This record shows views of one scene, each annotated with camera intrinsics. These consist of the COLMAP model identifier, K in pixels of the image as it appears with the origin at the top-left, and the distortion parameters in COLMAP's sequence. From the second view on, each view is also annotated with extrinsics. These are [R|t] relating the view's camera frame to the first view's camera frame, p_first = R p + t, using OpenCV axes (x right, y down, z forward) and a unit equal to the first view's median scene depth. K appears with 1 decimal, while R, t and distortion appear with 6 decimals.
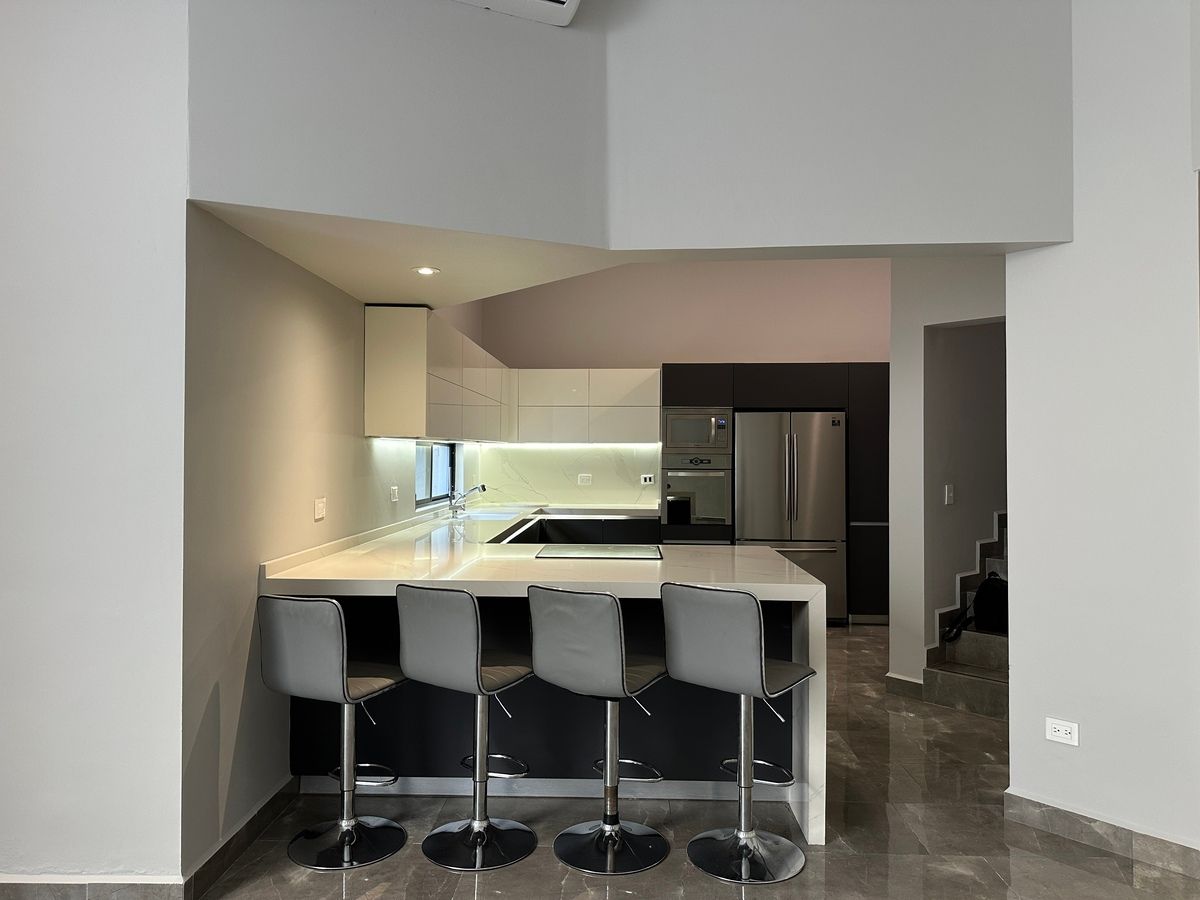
lens RADIAL K [[836.7, 0, 576.3], [0, 836.7, 448.4], [0, 0, 1]] dist [0.022781, -0.038974]
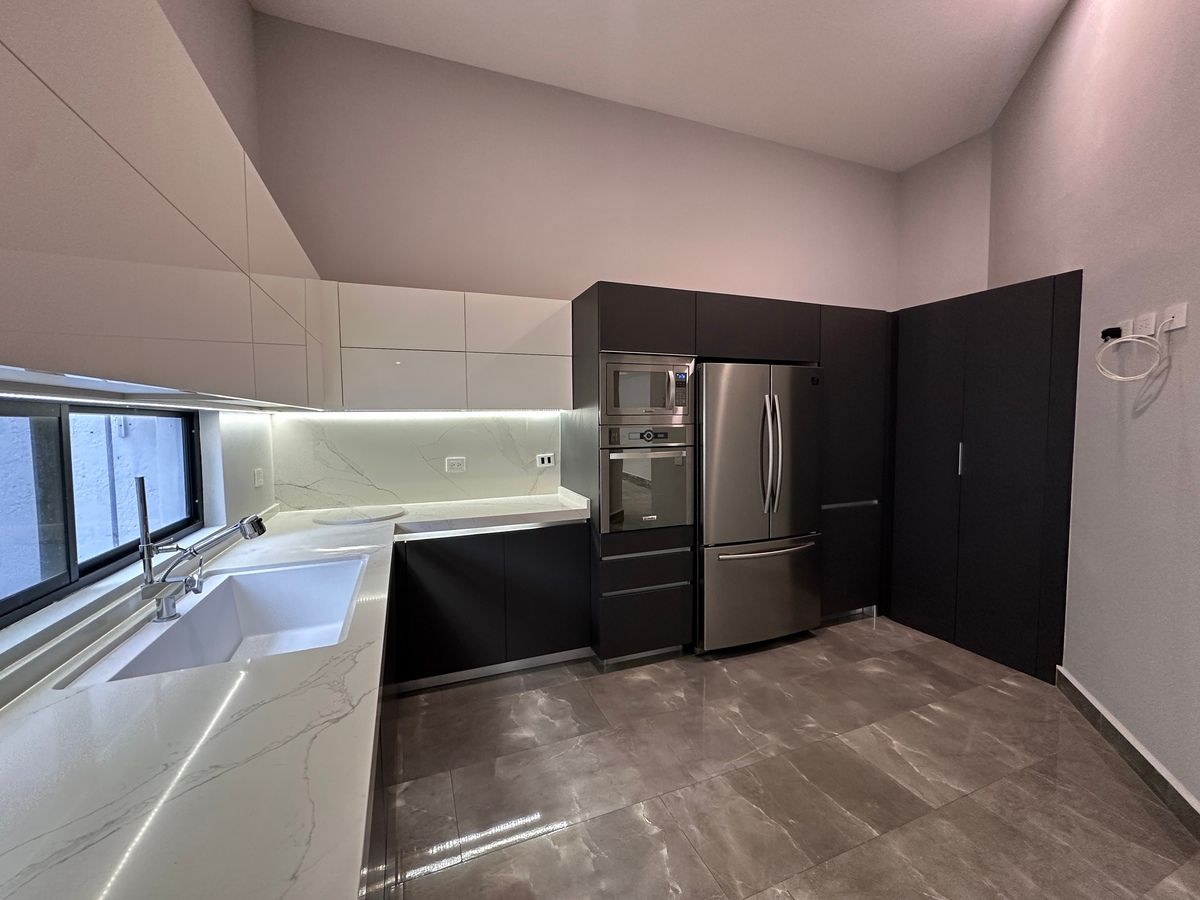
lens RADIAL K [[481.0, 0, 600.1], [0, 481.0, 445.4], [0, 0, 1]] dist [-0.006747, 0.001699]
pose [[0.902813, -0.034835, 0.428619, -0.056944], [0.011283, 0.998289, 0.057368, 0.000817], [-0.429884, -0.046956, 0.901662, 0.668741]]
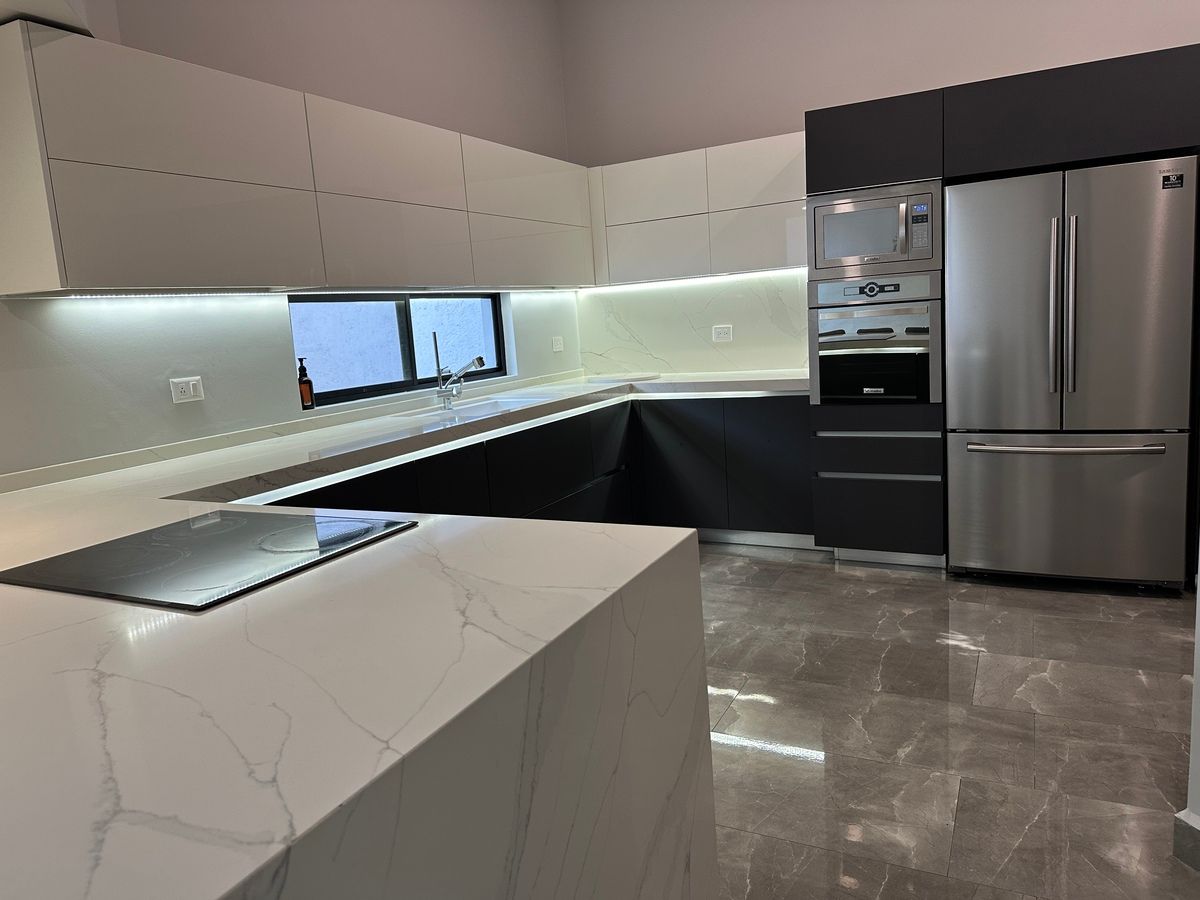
lens RADIAL K [[836.7, 0, 584.0], [0, 836.7, 448.1], [0, 0, 1]] dist [0.022781, -0.038974]
pose [[0.906889, -0.004201, -0.421348, 0.203617], [0.077137, 0.984707, 0.156209, 0.017540], [0.414248, -0.174166, 0.893345, 0.412363]]
